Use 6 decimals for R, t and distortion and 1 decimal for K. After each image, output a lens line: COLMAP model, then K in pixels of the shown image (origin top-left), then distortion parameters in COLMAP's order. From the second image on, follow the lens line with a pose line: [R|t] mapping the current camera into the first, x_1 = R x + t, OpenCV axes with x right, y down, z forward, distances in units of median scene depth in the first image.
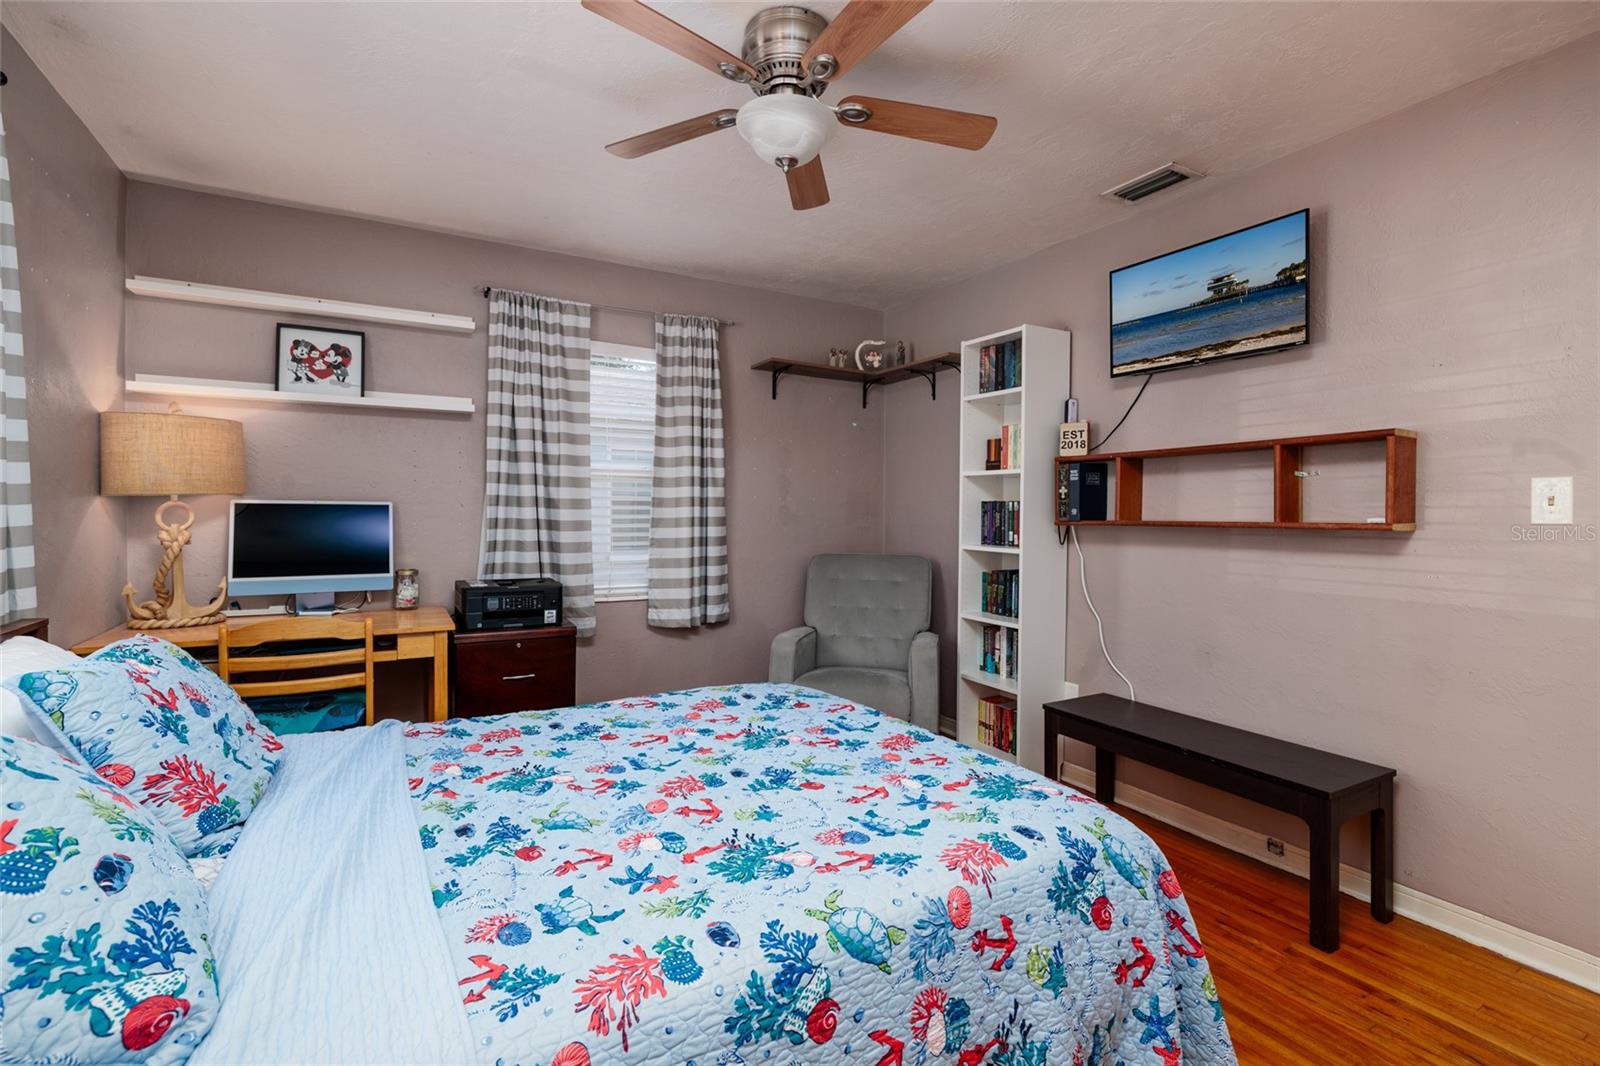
lens RADIAL K [[712.2, 0, 805.0], [0, 712.2, 521.6], [0, 0, 1]] dist [-0.003795, 0.000546]
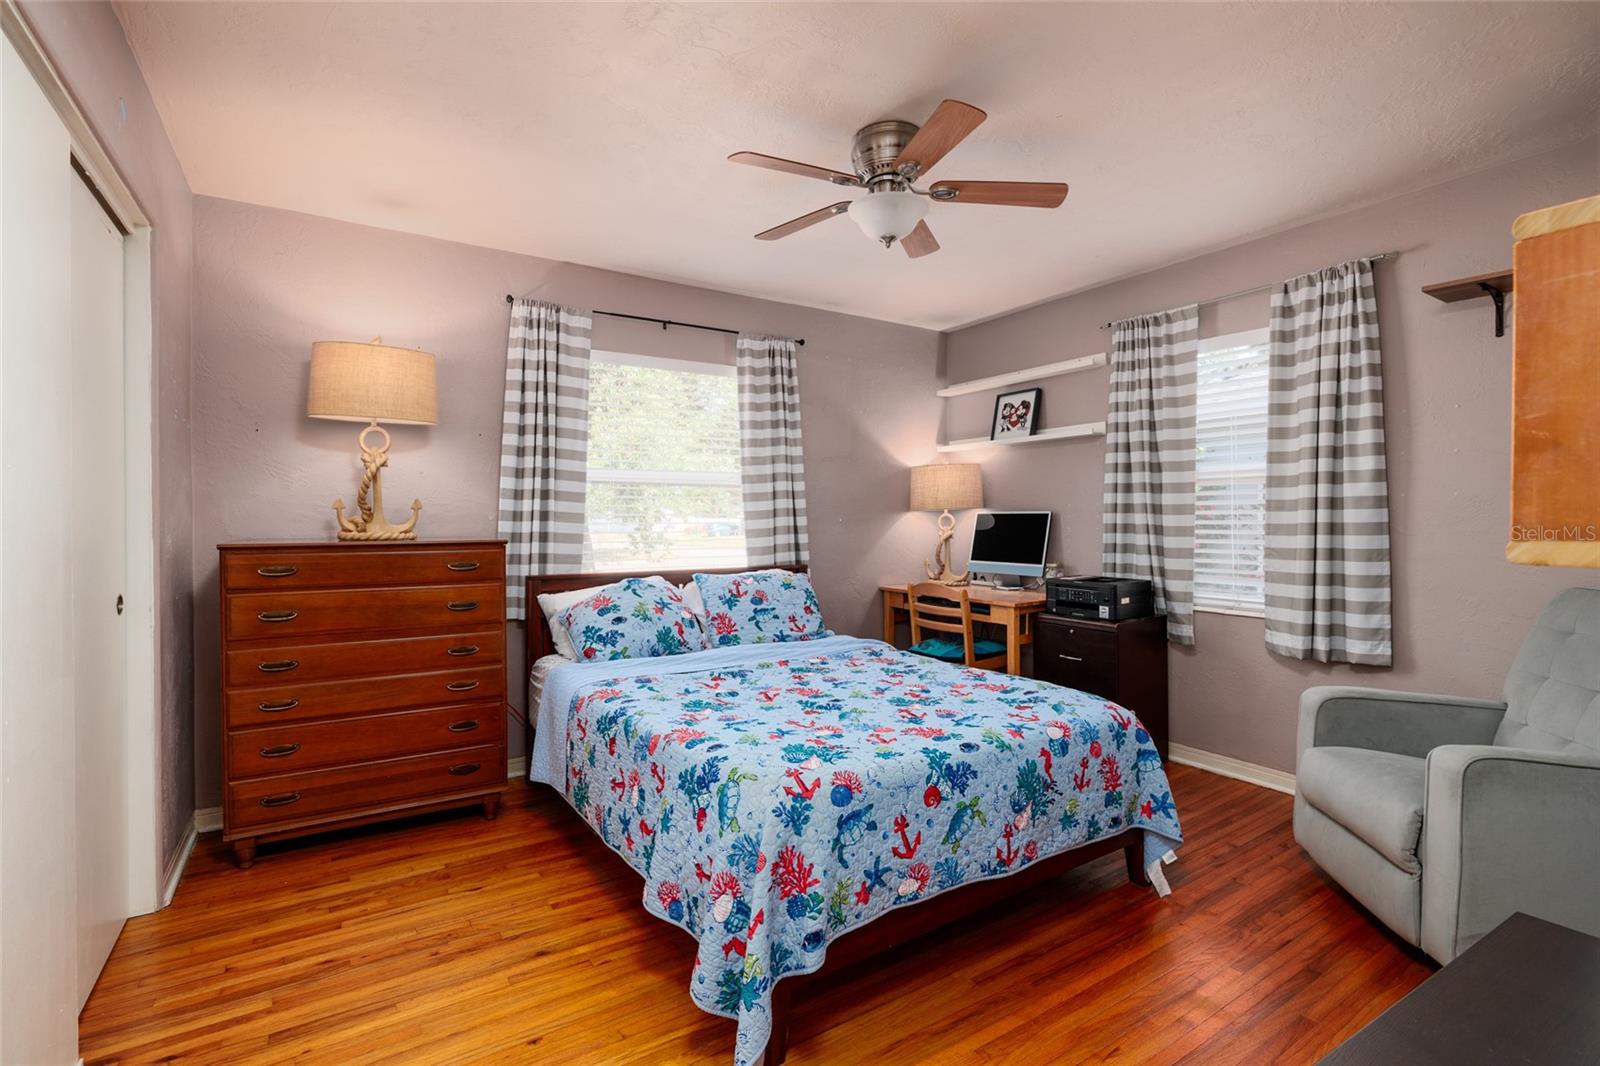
lens RADIAL K [[732.0, 0, 805.3], [0, 732.0, 529.5], [0, 0, 1]] dist [-0.021444, -0.000153]
pose [[0.062809, 0.007264, -0.997999, 0.698721], [-0.009396, 0.999933, 0.006687, 0.001258], [0.997981, 0.008957, 0.062873, 0.434519]]
